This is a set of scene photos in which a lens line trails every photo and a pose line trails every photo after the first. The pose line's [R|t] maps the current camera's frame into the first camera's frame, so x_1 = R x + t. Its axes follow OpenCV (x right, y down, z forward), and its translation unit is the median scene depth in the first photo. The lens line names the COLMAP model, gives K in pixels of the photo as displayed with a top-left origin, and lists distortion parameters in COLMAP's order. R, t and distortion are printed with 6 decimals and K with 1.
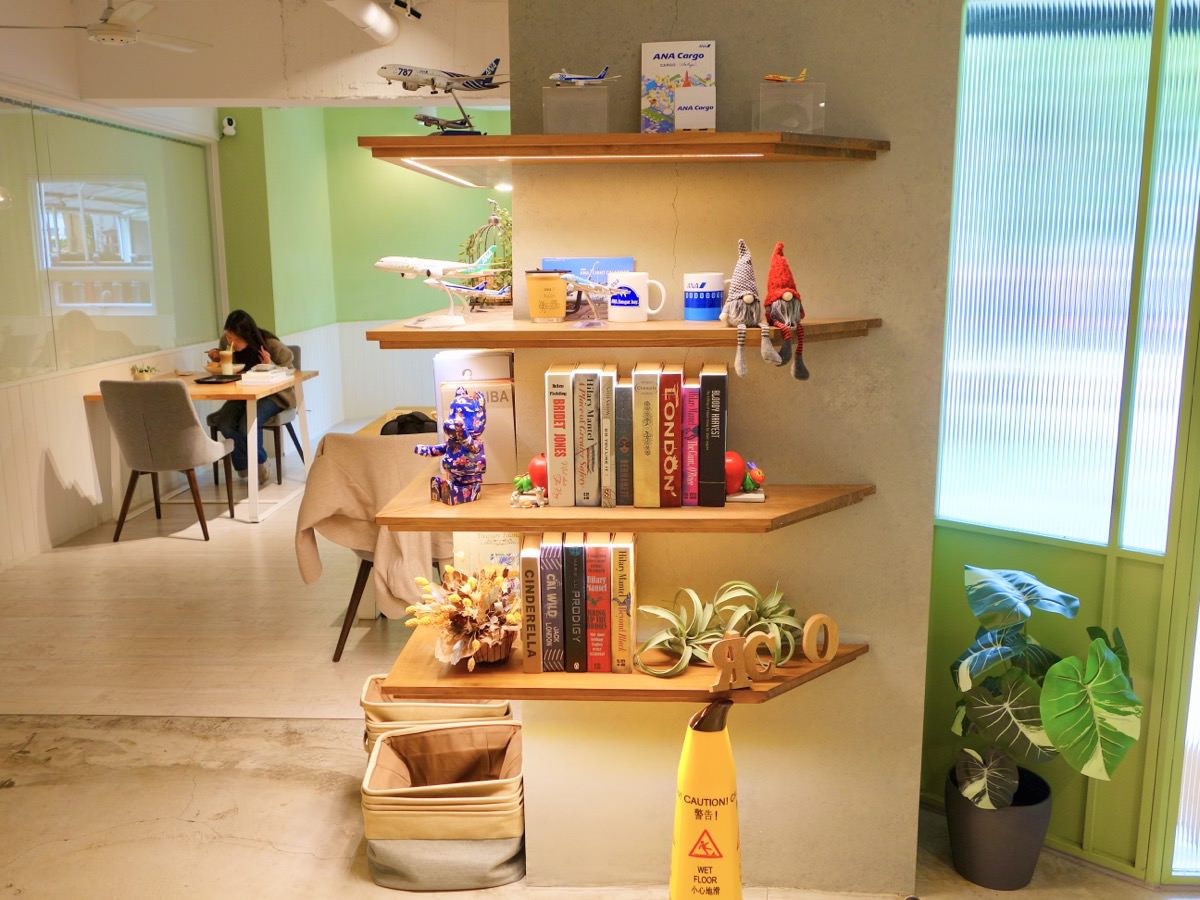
lens RADIAL K [[1061.2, 0, 602.3], [0, 1061.2, 451.0], [0, 0, 1]] dist [0.005430, 0.005656]
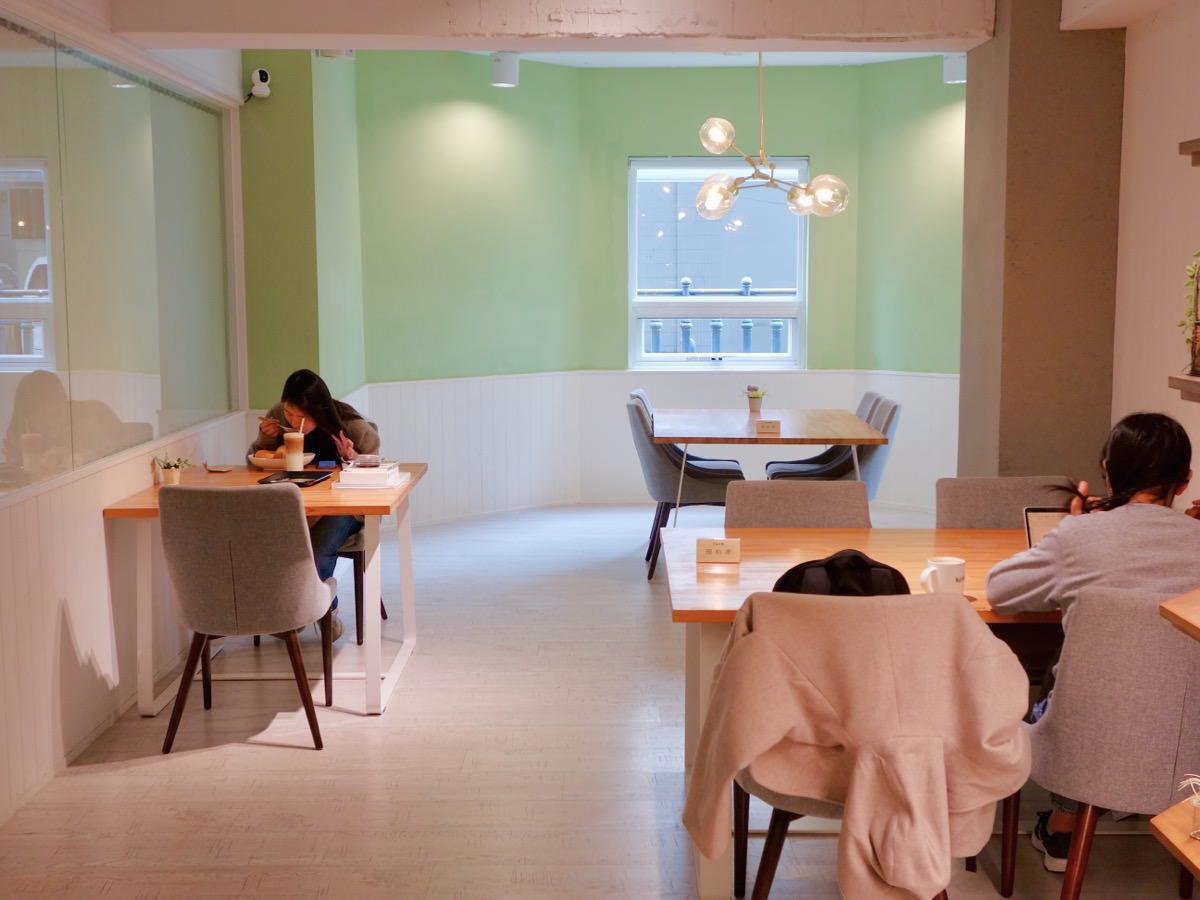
lens RADIAL K [[1521.1, 0, 599.1], [0, 1521.1, 450.8], [0, 0, 1]] dist [0.061949, 0.000000]
pose [[0.999397, -0.001133, 0.034712, -0.235884], [0.003582, 0.997500, -0.070573, -0.022517], [-0.034545, 0.070655, 0.996902, 0.111918]]
